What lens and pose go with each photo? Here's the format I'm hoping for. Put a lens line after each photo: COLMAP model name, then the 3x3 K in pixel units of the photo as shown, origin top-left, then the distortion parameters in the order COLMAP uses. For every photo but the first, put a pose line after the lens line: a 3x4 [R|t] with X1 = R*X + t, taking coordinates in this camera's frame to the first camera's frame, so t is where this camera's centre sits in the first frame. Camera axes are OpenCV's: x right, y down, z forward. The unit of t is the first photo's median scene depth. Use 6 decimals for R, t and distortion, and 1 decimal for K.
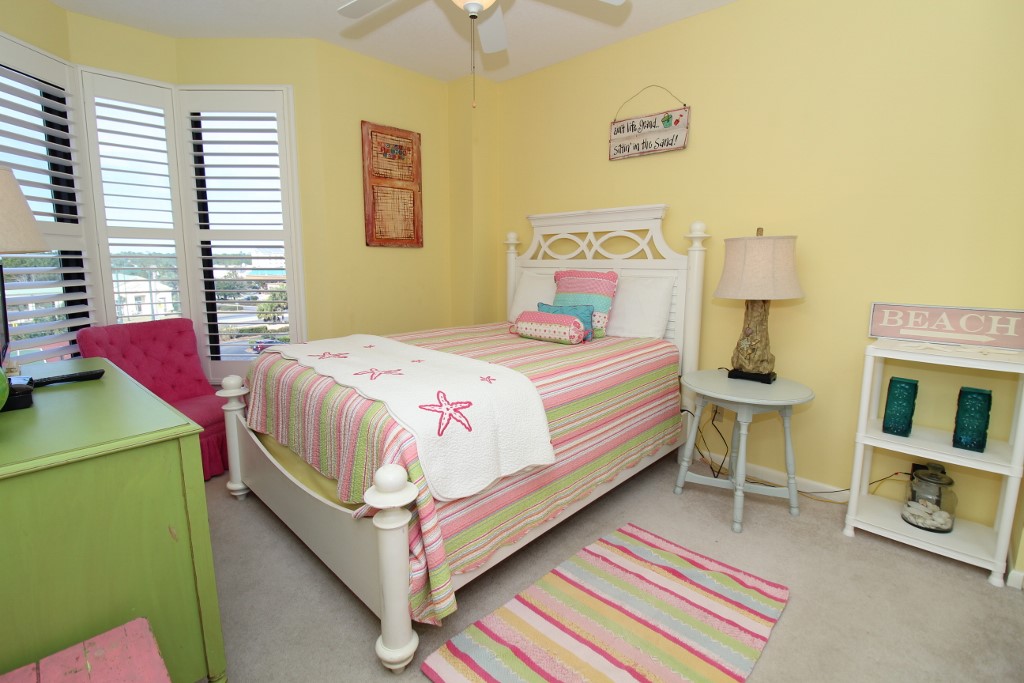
lens RADIAL K [[472.0, 0, 507.9], [0, 472.0, 342.6], [0, 0, 1]] dist [-0.012831, -0.005579]
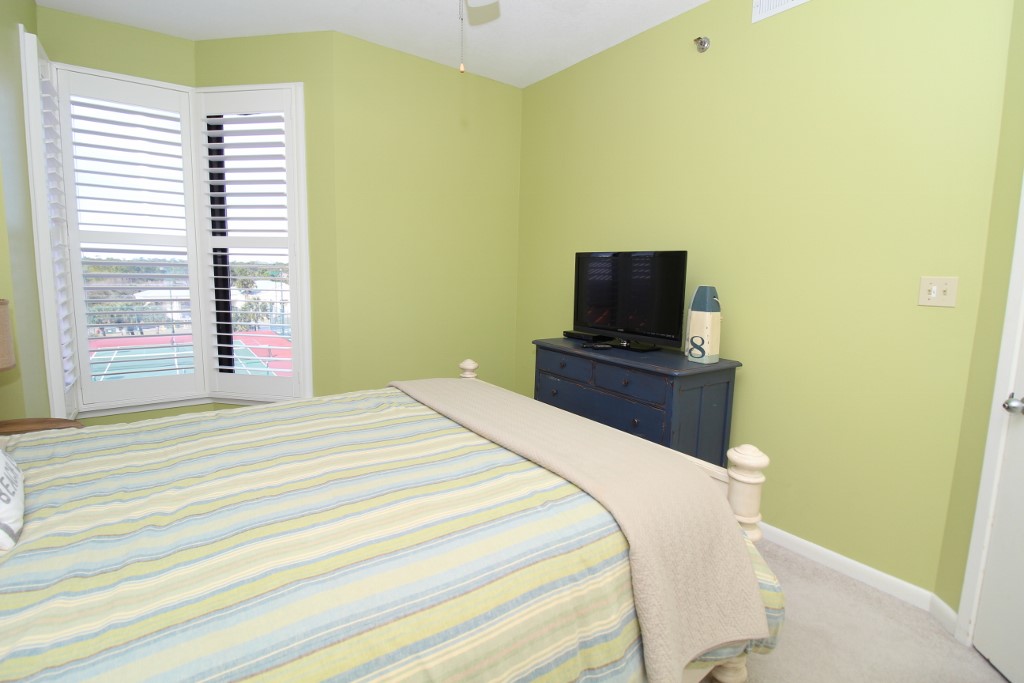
lens RADIAL K [[472.0, 0, 511.4], [0, 472.0, 336.1], [0, 0, 1]] dist [-0.012831, -0.005579]
pose [[0.975317, 0.049642, -0.215157, 0.145978], [-0.058188, 0.997741, -0.033568, -0.039199], [0.213005, 0.045259, 0.976002, 0.194118]]
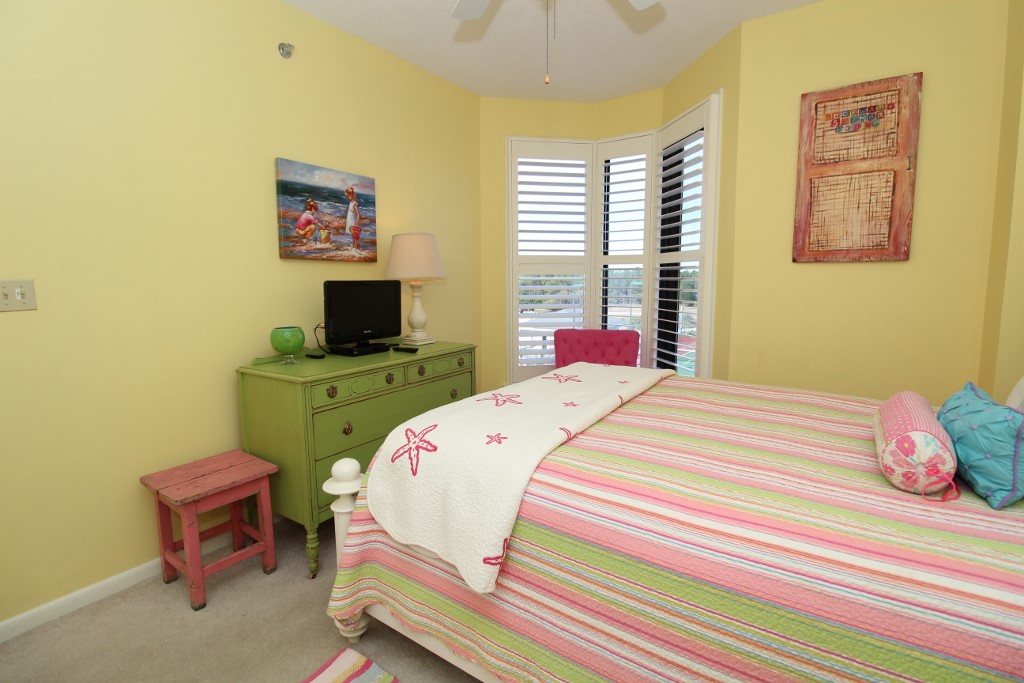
lens RADIAL K [[472.0, 0, 517.5], [0, 472.0, 342.0], [0, 0, 1]] dist [-0.012831, -0.005579]
pose [[0.153884, 0.126884, -0.979908, 0.383281], [-0.165189, 0.981067, 0.101093, -0.088242], [0.974183, 0.146314, 0.171930, 0.484539]]
